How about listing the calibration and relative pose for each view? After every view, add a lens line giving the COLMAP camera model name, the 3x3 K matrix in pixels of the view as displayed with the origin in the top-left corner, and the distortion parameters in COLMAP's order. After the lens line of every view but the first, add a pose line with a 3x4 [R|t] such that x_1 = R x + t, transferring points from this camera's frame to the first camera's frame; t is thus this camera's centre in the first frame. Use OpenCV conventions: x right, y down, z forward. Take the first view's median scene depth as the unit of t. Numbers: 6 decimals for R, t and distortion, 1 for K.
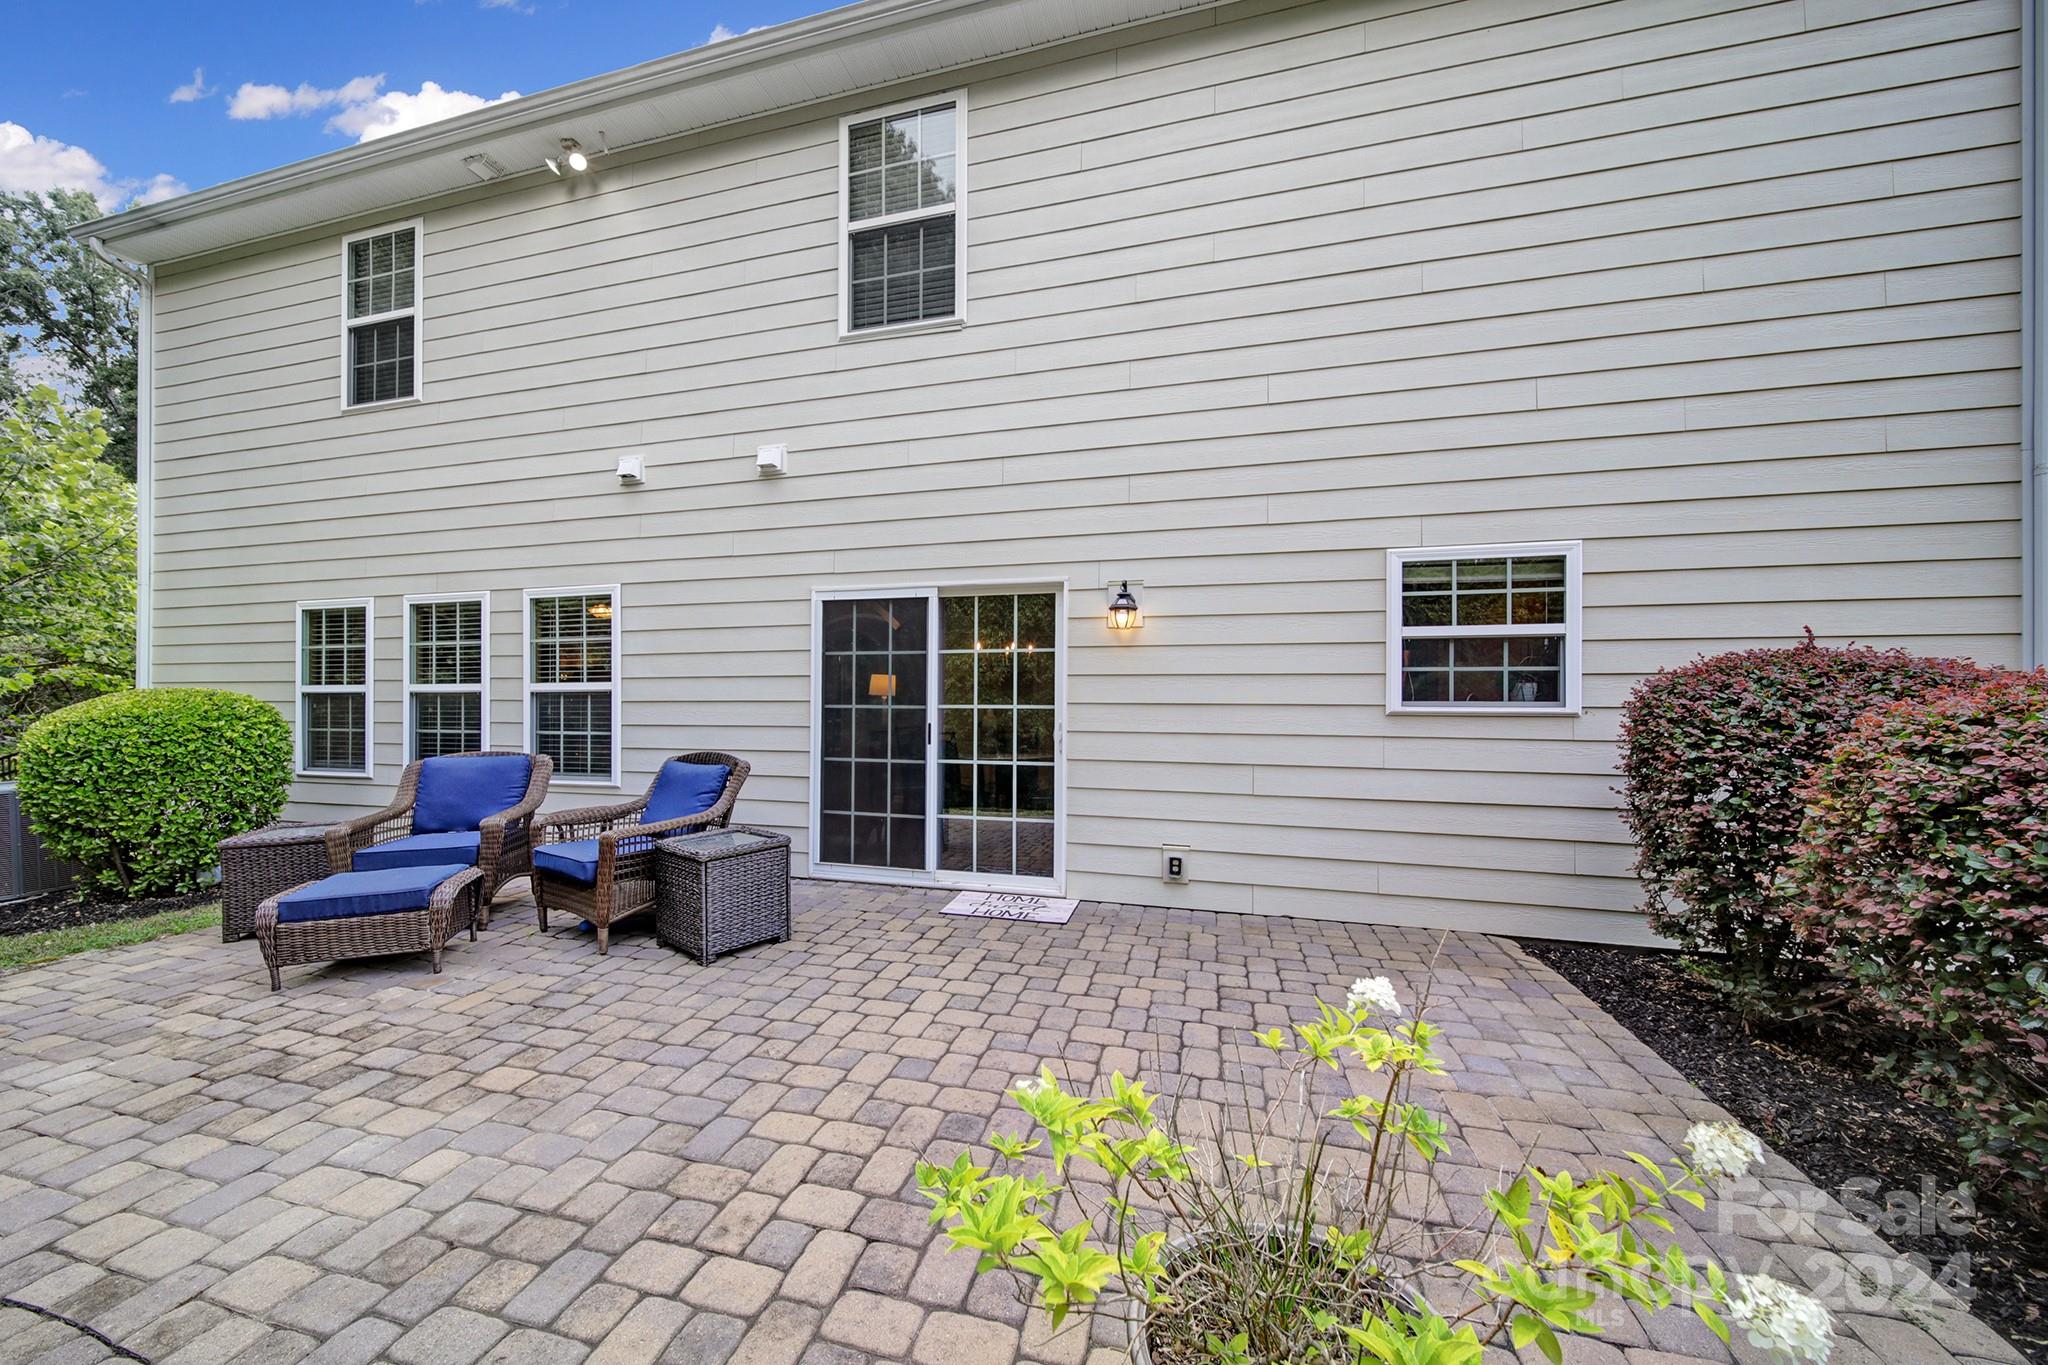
lens RADIAL K [[720.0, 0, 1021.0], [0, 720.0, 694.3], [0, 0, 1]] dist [-0.001010, -0.000710]
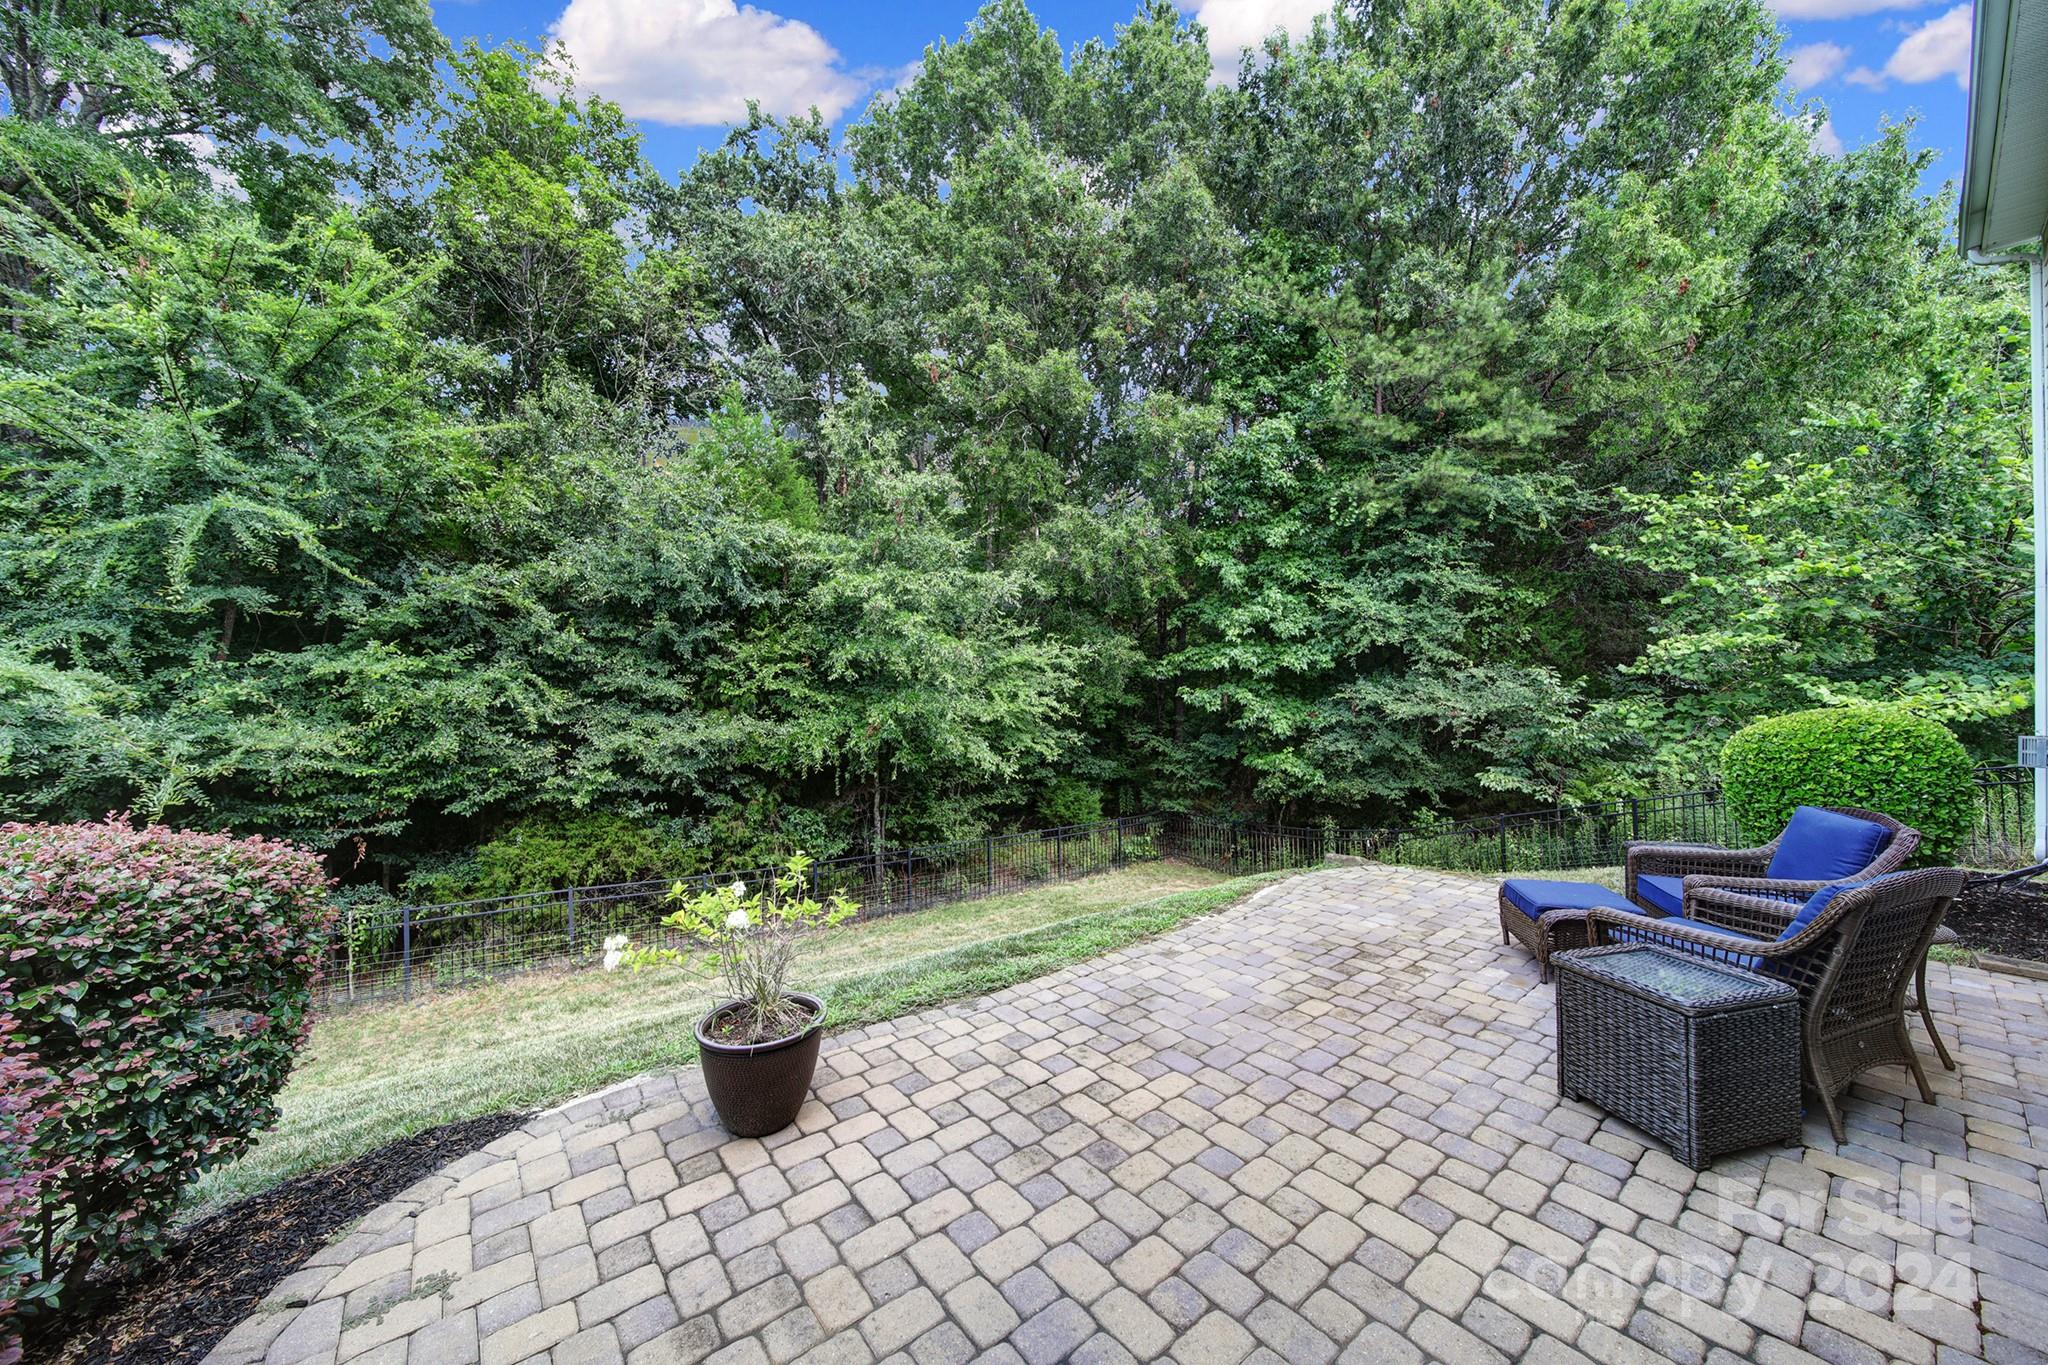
lens RADIAL K [[720.0, 0, 1019.0], [0, 720.0, 678.0], [0, 0, 1]] dist [-0.001010, -0.000710]
pose [[-0.594765, 0.006376, -0.803875, 0.786208], [0.010998, 0.999939, -0.000206, -0.136942], [0.803825, -0.008963, -0.594799, 1.356320]]
